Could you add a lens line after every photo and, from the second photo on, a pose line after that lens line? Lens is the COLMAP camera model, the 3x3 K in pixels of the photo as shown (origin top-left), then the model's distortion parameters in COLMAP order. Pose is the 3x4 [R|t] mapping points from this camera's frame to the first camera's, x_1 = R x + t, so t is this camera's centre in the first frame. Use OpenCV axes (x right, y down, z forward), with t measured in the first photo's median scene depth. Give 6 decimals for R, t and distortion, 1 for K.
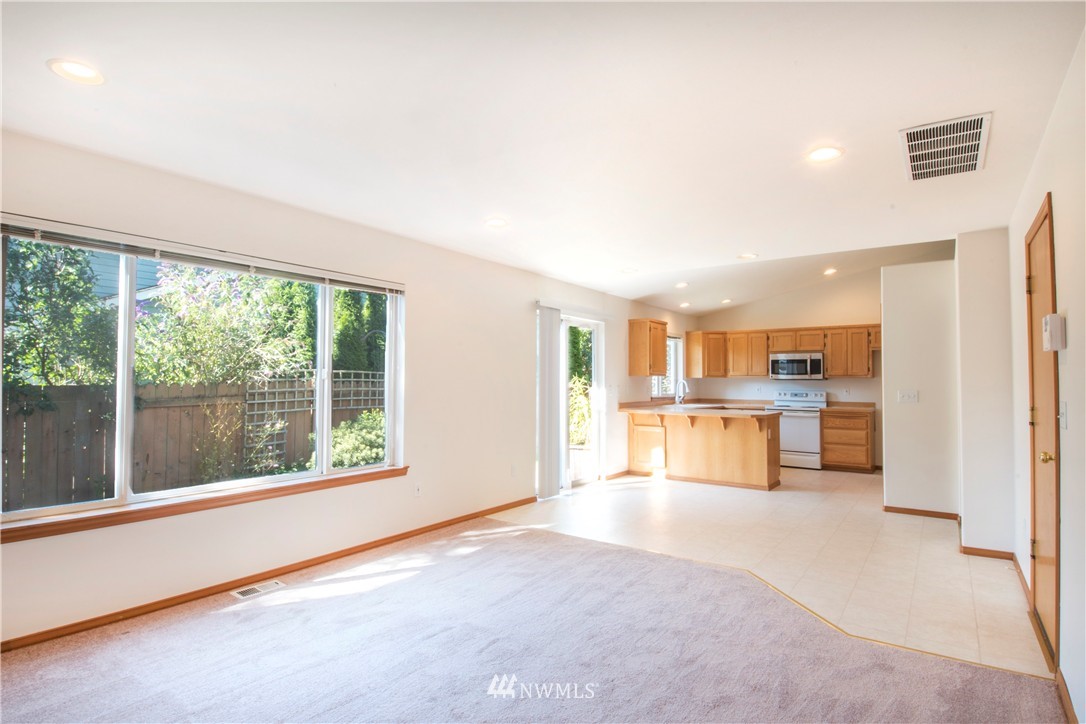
lens RADIAL K [[570.9, 0, 543.0], [0, 570.9, 362.0], [0, 0, 1]] dist [-0.003972, -0.000305]
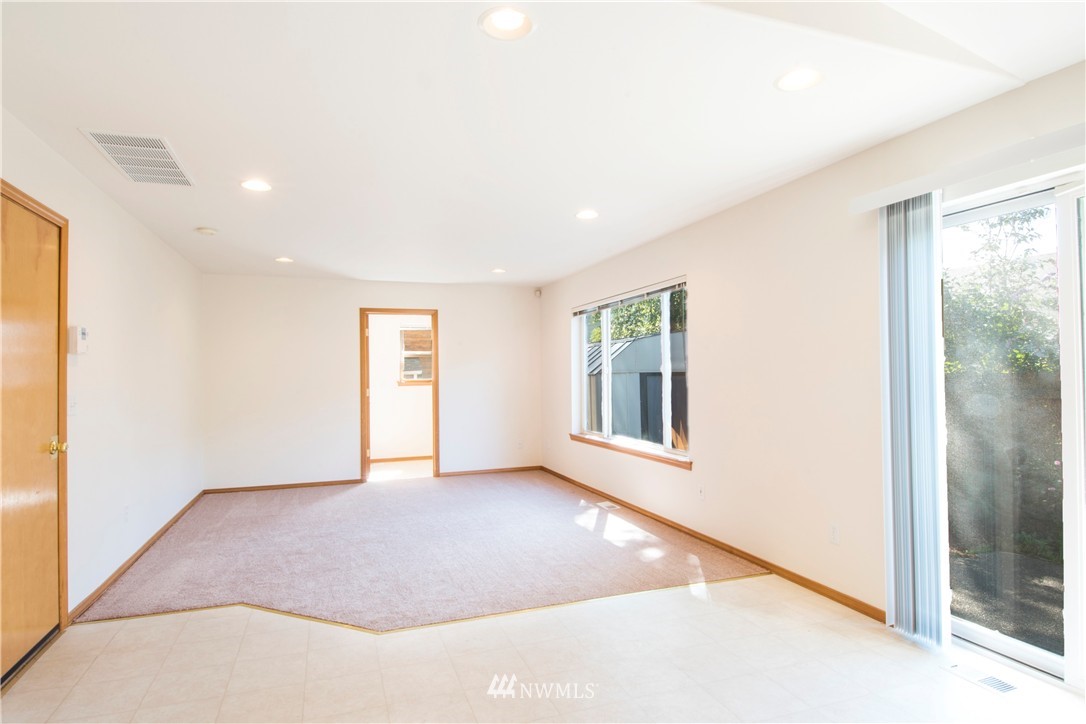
lens RADIAL K [[581.1, 0, 543.0], [0, 581.1, 362.0], [0, 0, 1]] dist [0.000445, 0.000041]
pose [[-0.561667, -0.002369, -0.827360, 0.852698], [0.039189, 0.998797, -0.029464, 0.035803], [0.826435, -0.048973, -0.560898, 1.582754]]
